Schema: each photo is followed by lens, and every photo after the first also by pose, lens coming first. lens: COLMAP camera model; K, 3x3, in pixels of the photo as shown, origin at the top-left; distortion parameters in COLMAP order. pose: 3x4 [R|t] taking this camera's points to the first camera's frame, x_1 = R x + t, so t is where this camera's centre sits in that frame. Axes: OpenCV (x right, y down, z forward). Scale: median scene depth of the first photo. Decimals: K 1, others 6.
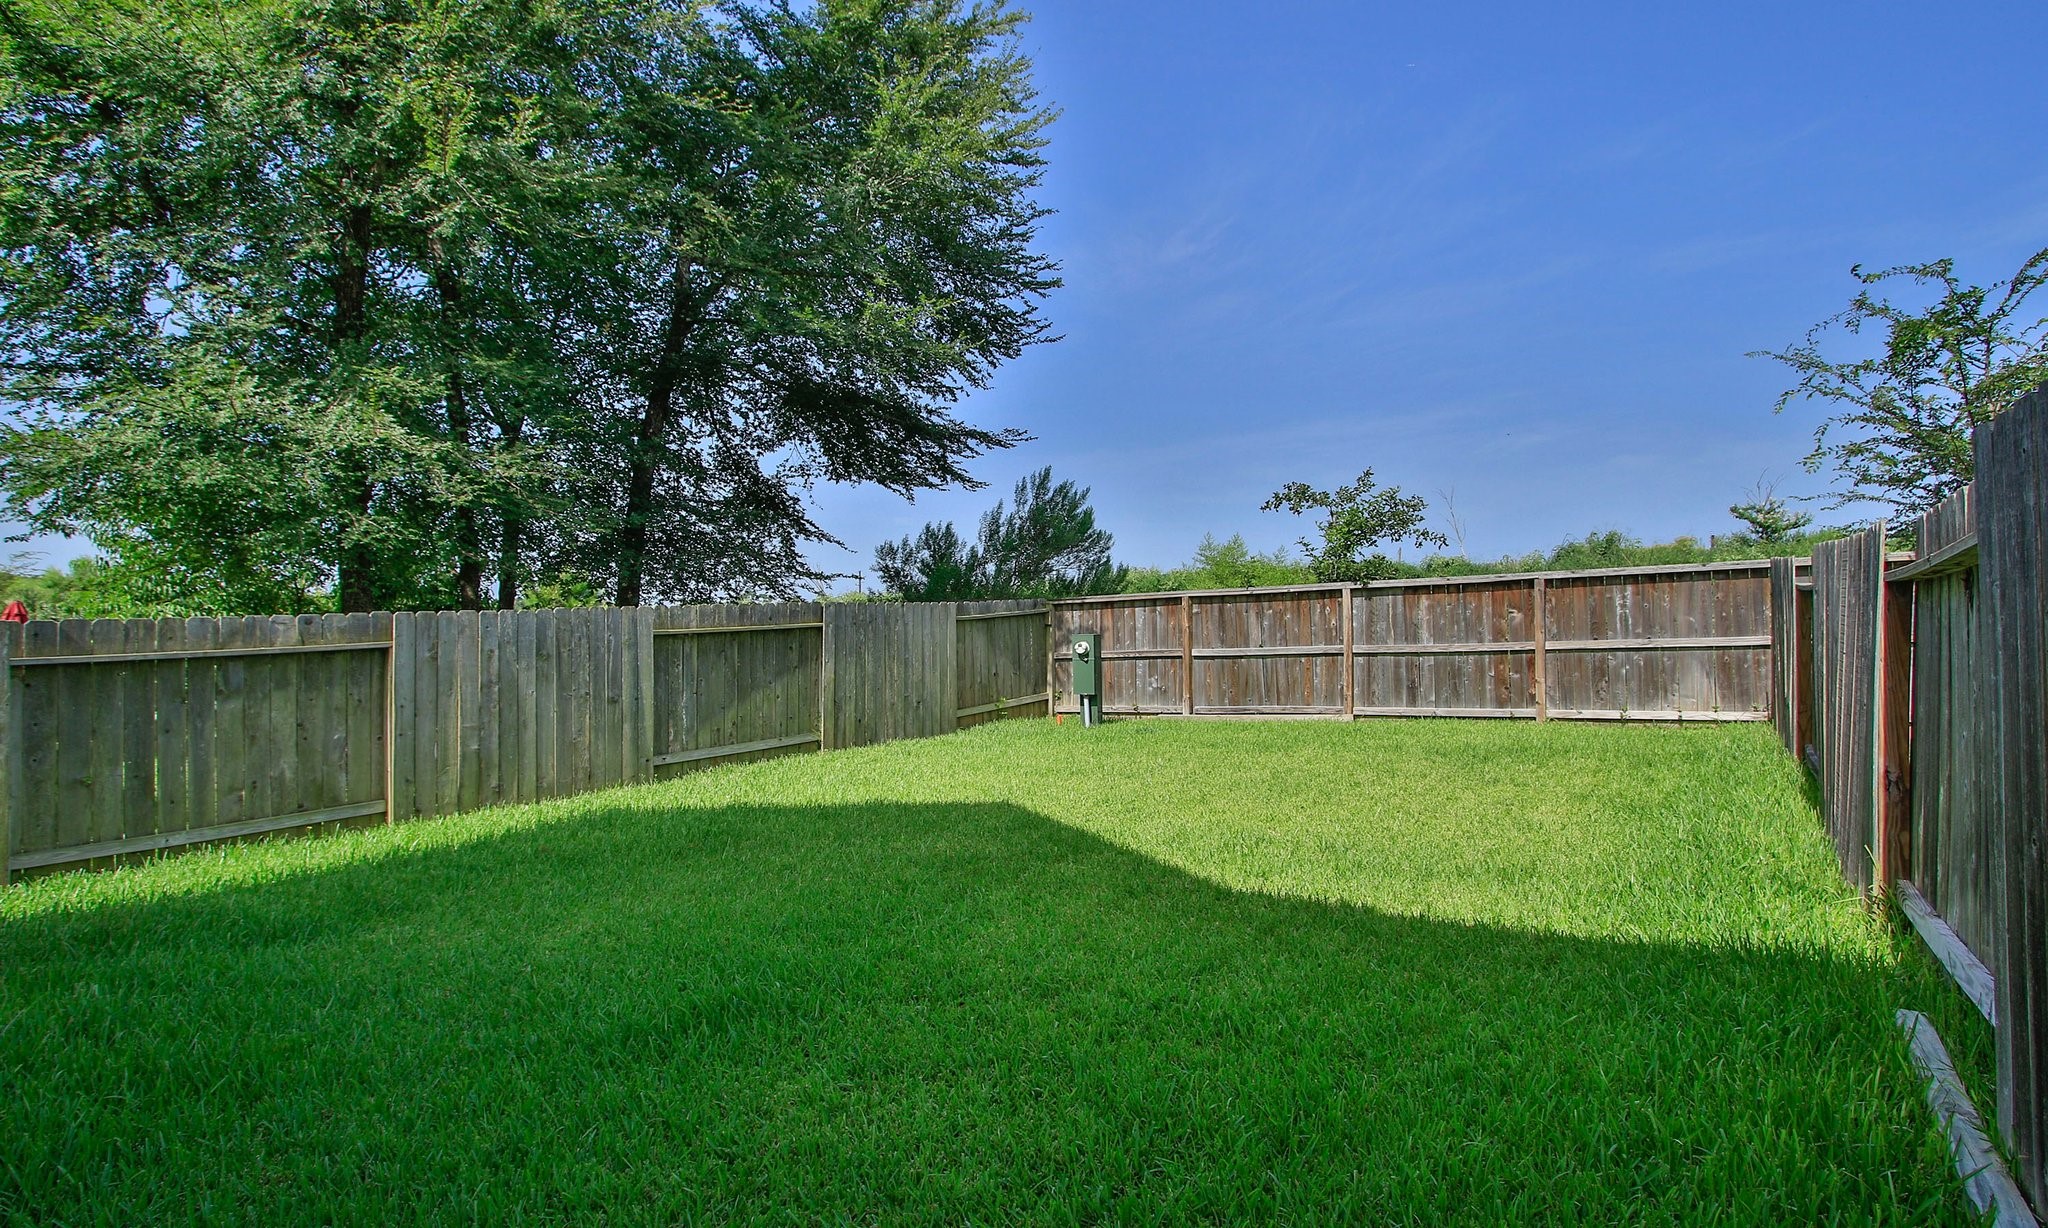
lens RADIAL K [[950.1, 0, 1021.7], [0, 950.1, 620.2], [0, 0, 1]] dist [-0.016124, -0.000125]
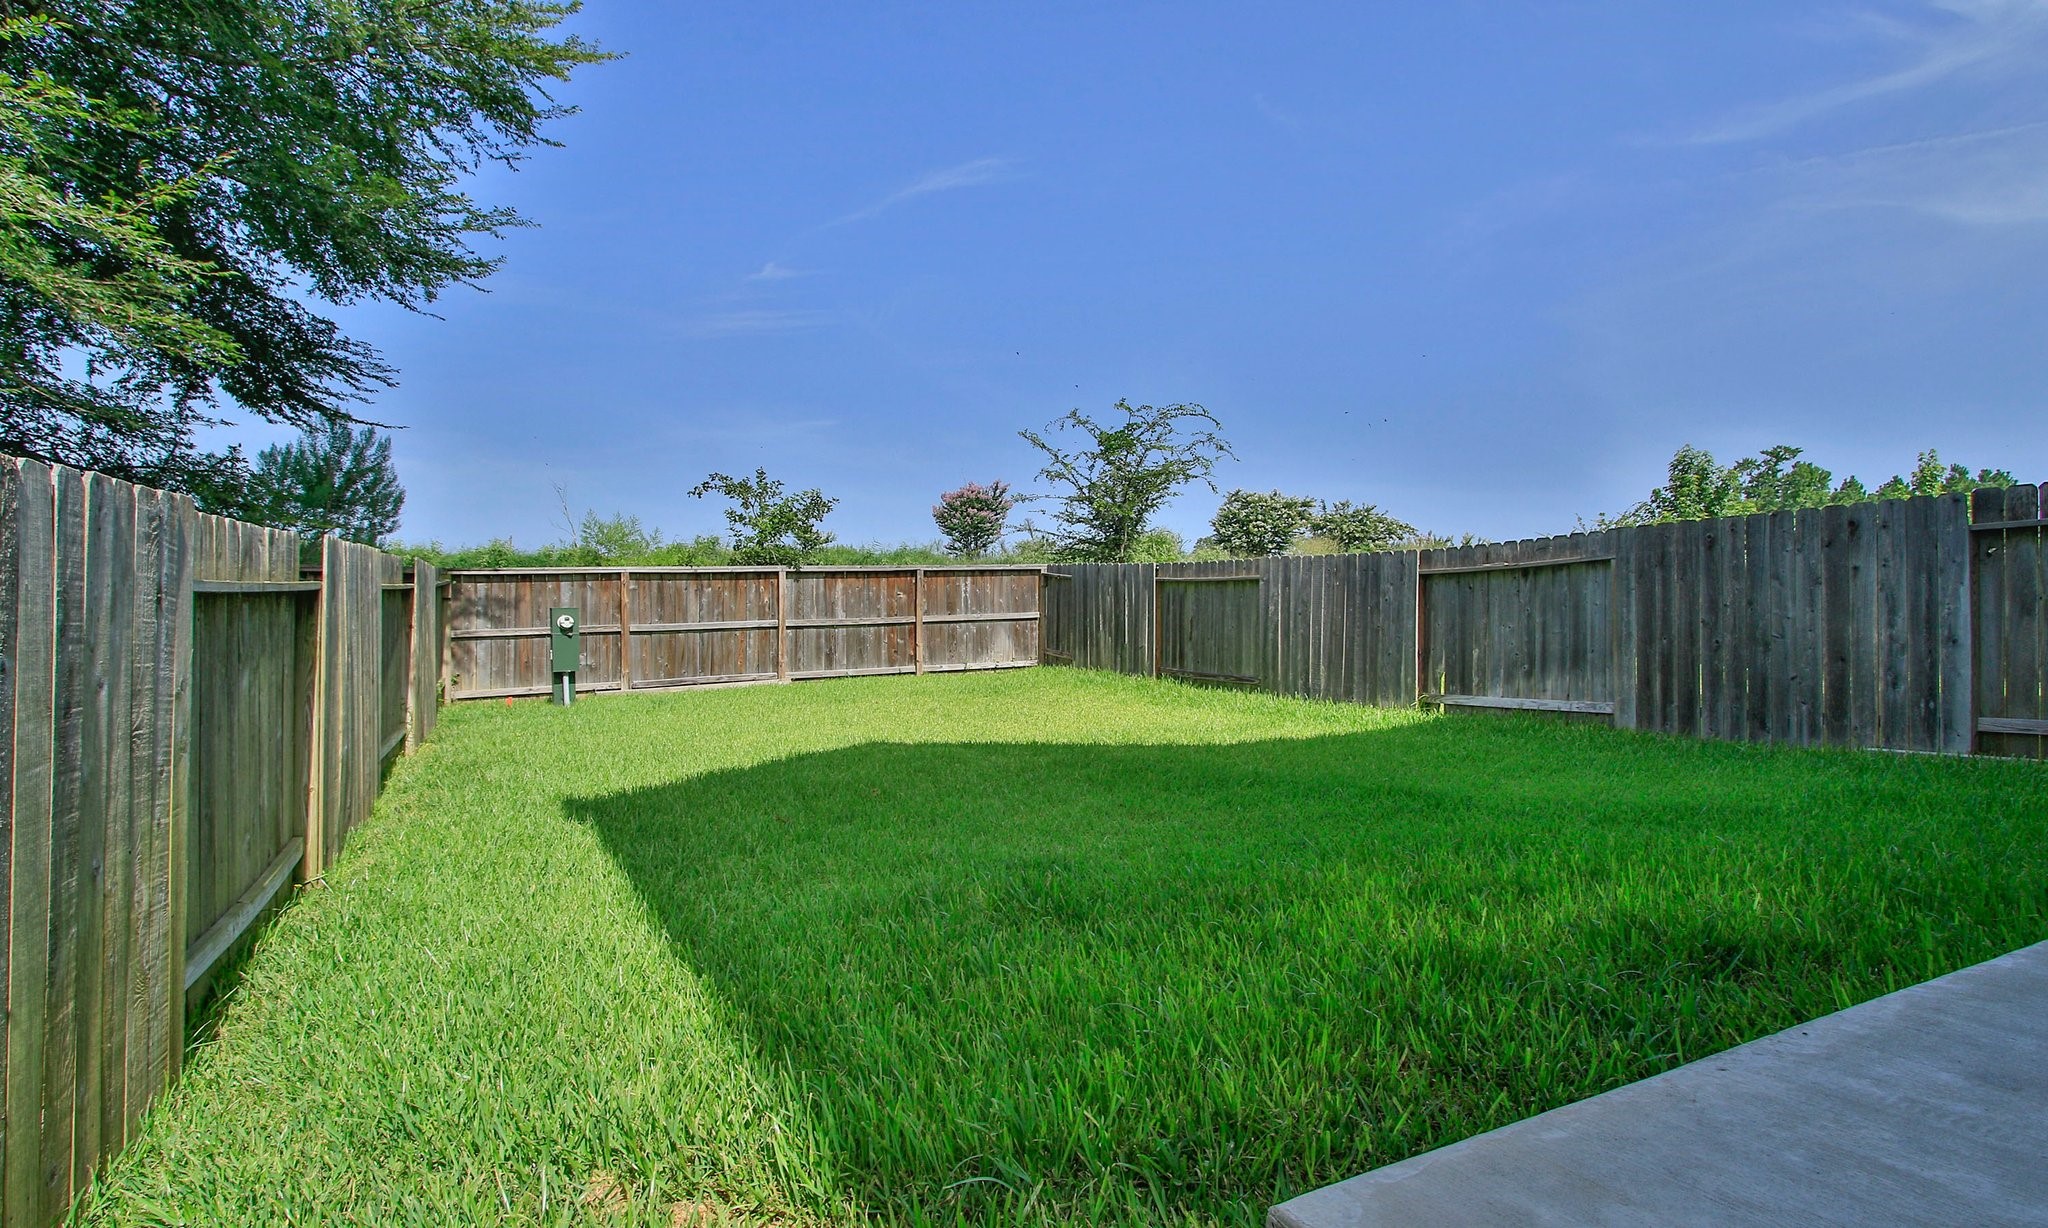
lens RADIAL K [[950.1, 0, 1018.4], [0, 950.1, 610.7], [0, 0, 1]] dist [-0.016124, -0.000125]
pose [[0.551334, 0.010522, 0.834218, -0.472044], [-0.006916, 0.999944, -0.008041, 0.022949], [-0.834256, -0.001336, 0.551375, 0.114822]]
